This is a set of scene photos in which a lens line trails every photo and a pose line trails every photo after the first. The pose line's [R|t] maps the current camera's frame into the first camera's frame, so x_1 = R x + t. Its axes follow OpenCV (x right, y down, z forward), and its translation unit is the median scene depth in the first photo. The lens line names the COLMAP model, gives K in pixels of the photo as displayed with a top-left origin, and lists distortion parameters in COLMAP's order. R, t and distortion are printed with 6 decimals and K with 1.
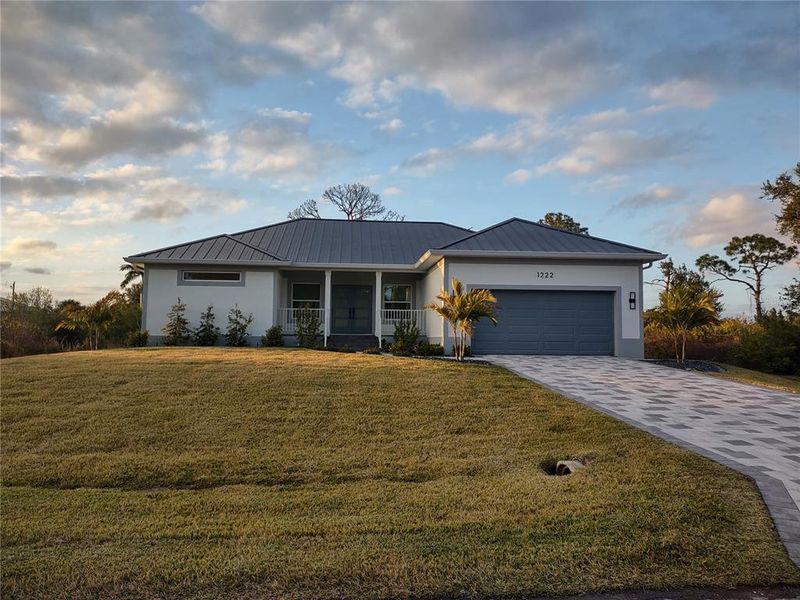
lens RADIAL K [[594.3, 0, 400.0], [0, 594.3, 300.0], [0, 0, 1]] dist [0.049396, -0.088681]
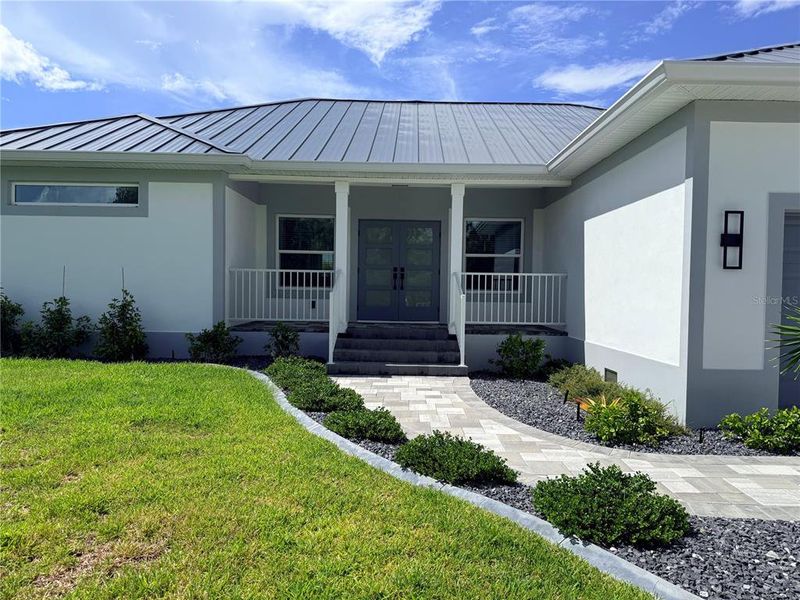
lens RADIAL K [[594.3, 0, 400.0], [0, 594.3, 300.0], [0, 0, 1]] dist [0.049396, -0.088681]
pose [[0.994263, 0.008328, -0.106636, -0.030866], [-0.001681, 0.998058, 0.062271, 0.009349], [0.106947, -0.061735, 0.992346, 0.558500]]
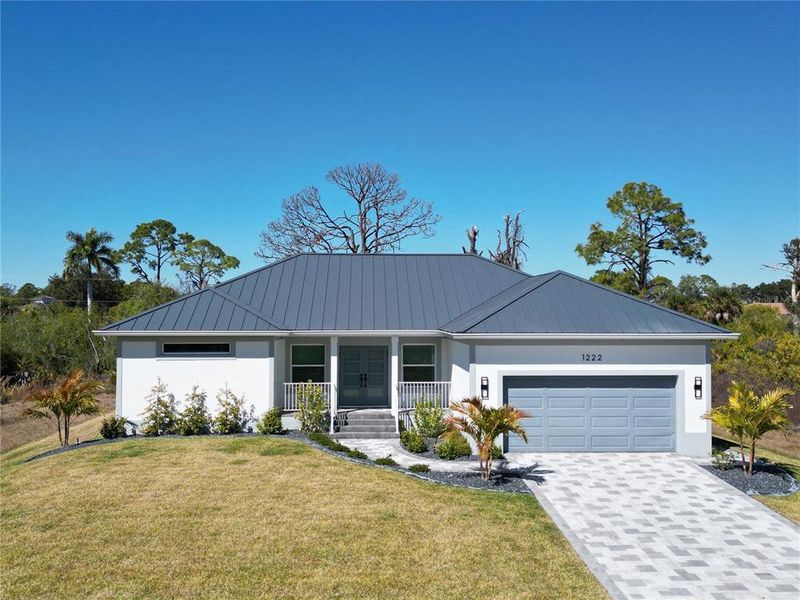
lens RADIAL K [[811.1, 0, 400.0], [0, 811.1, 300.0], [0, 0, 1]] dist [0.076299, -0.006378]
pose [[0.999197, -0.009205, -0.038984, 0.015817], [0.010210, 0.999618, 0.025668, -0.127647], [0.038733, -0.026045, 0.998910, -0.129338]]
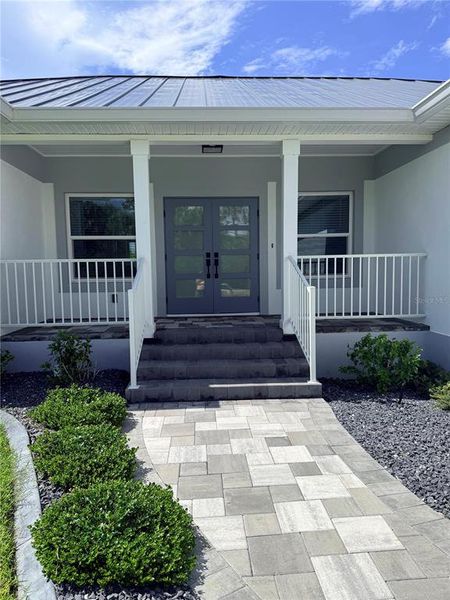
lens RADIAL K [[445.7, 0, 225.0], [0, 445.7, 300.0], [0, 0, 1]] dist [0.049396, -0.088681]
pose [[0.998697, -0.024227, -0.044924, -0.063242], [0.029190, 0.993127, 0.113339, 0.011082], [0.041870, -0.114503, 0.992540, 0.733679]]
